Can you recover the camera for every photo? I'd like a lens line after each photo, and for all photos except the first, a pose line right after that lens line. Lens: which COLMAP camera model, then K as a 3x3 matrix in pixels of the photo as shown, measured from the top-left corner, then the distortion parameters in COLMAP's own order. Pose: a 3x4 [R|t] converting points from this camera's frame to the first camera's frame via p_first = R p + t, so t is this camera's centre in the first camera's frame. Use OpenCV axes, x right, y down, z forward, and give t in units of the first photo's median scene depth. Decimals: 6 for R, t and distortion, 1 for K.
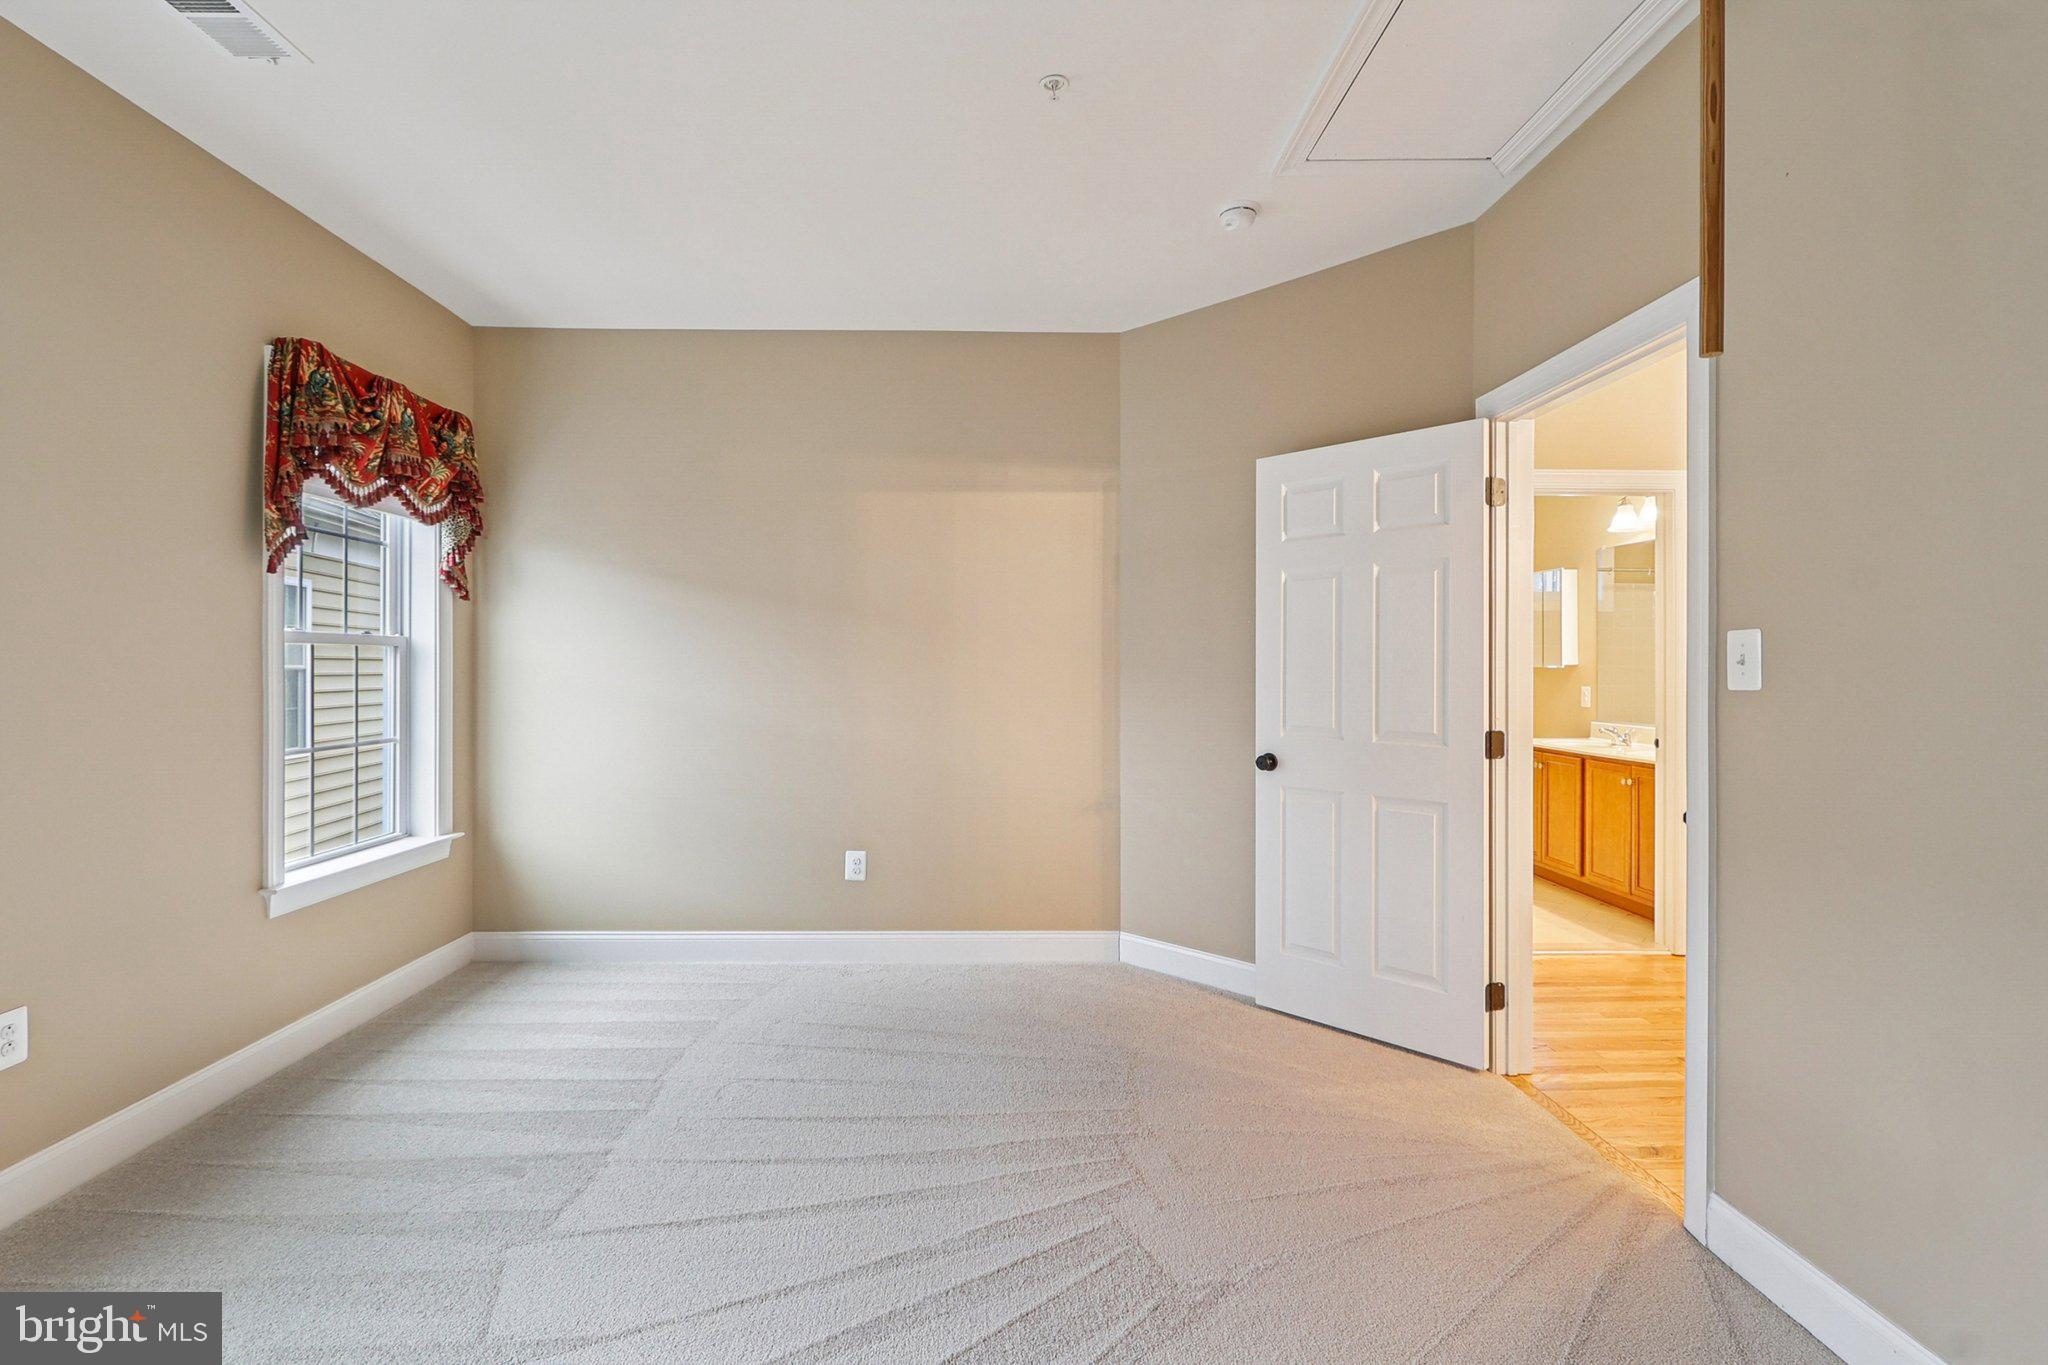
lens RADIAL K [[948.6, 0, 1020.1], [0, 948.6, 669.0], [0, 0, 1]] dist [0.007317, -0.001880]
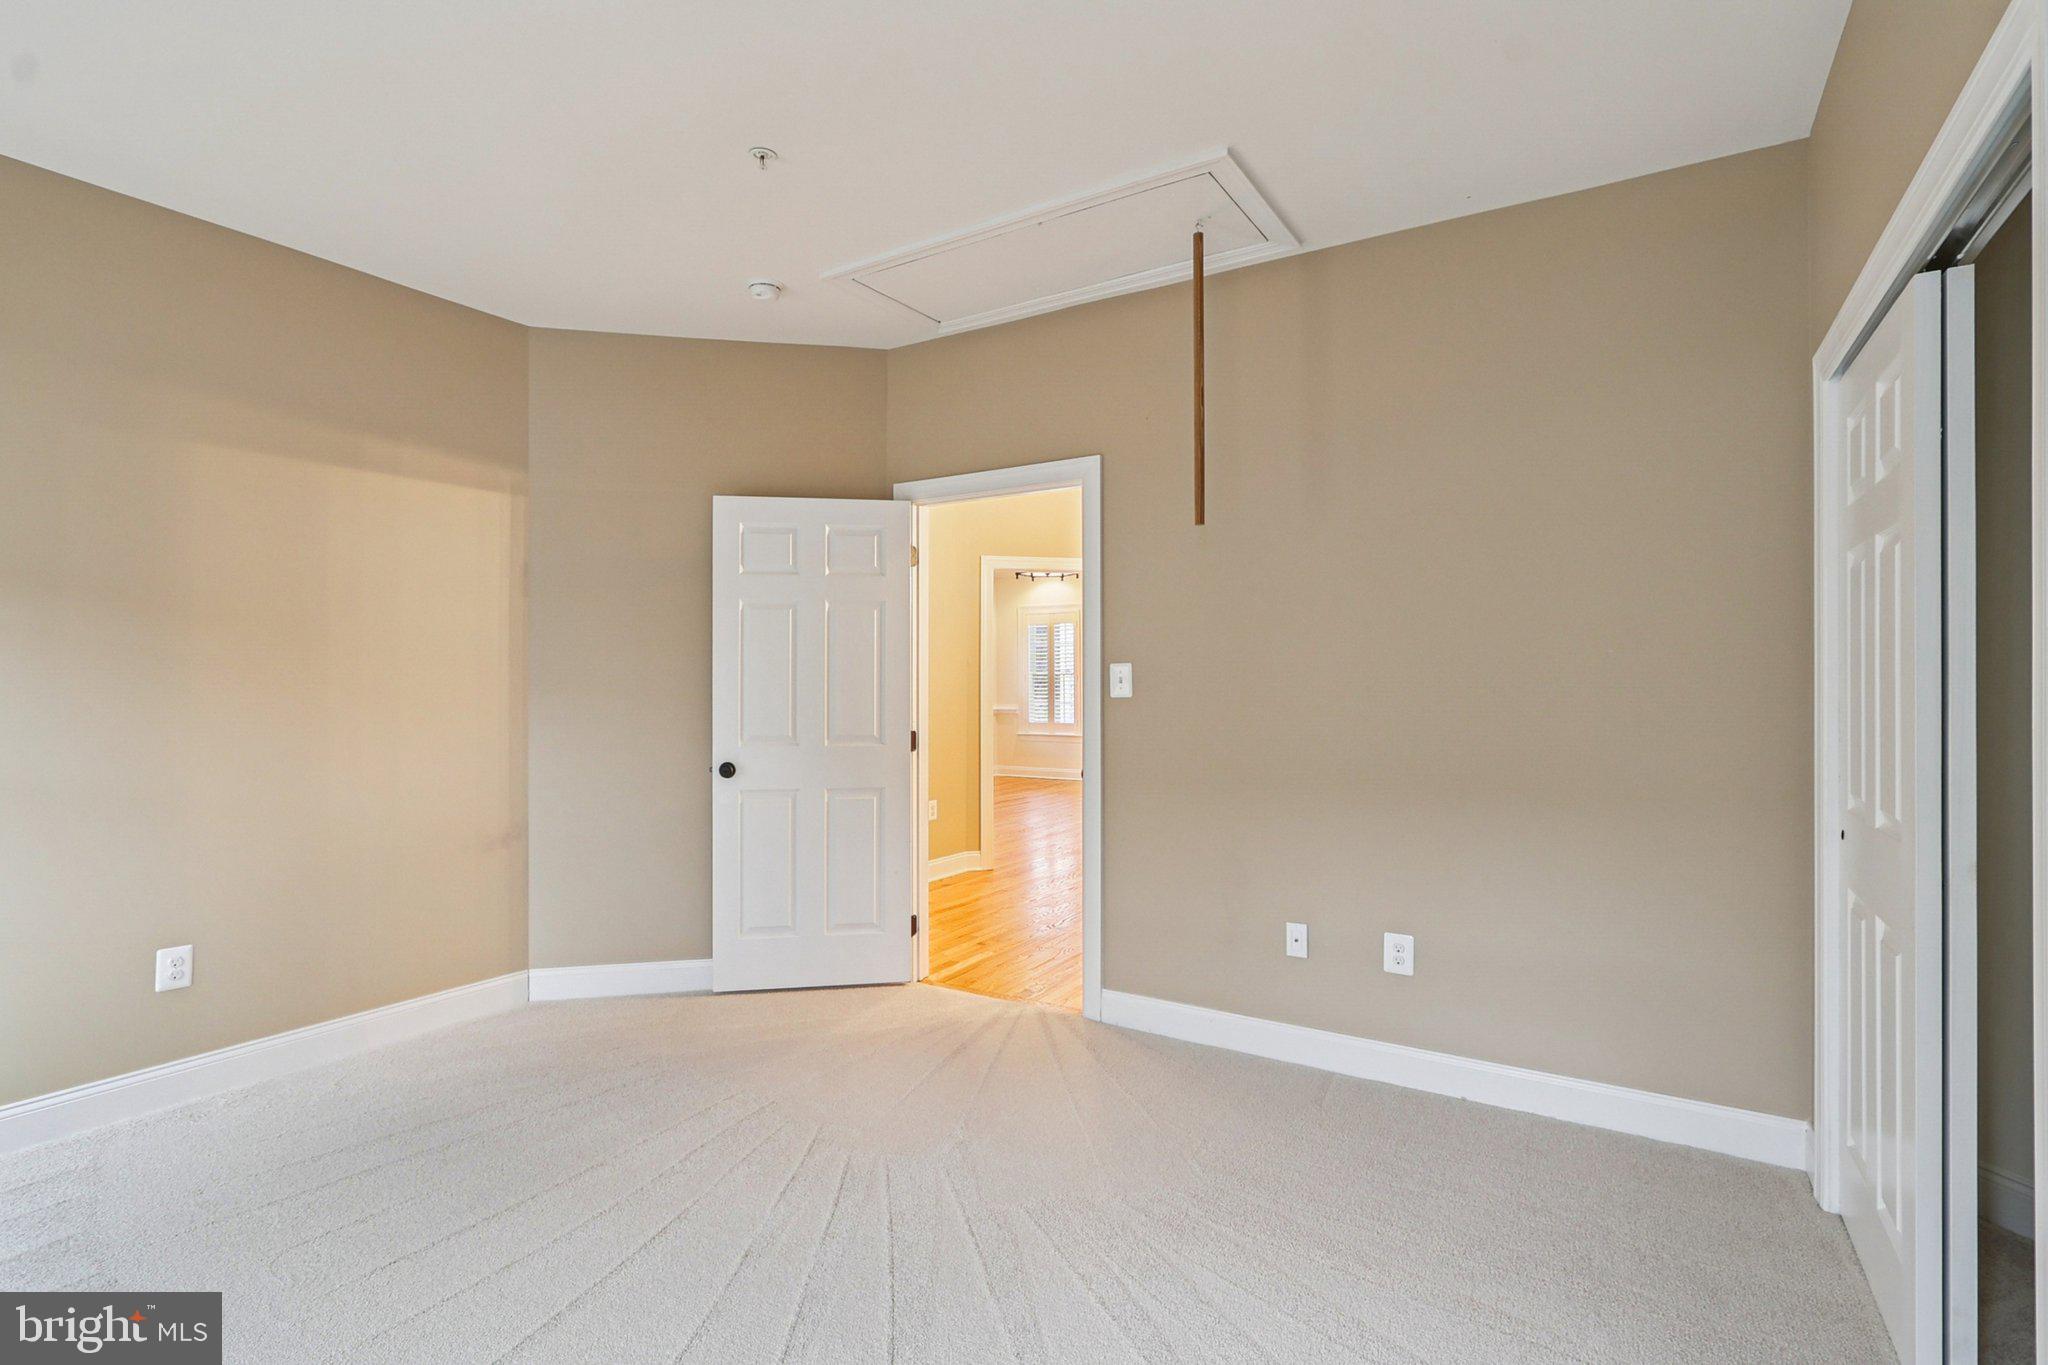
lens RADIAL K [[948.6, 0, 1016.6], [0, 948.6, 676.2], [0, 0, 1]] dist [0.007317, -0.001880]
pose [[0.562848, 0.003337, 0.826553, -0.461738], [0.003200, 0.999976, -0.006216, -0.003927], [-0.826554, 0.006143, 0.562824, 0.092133]]
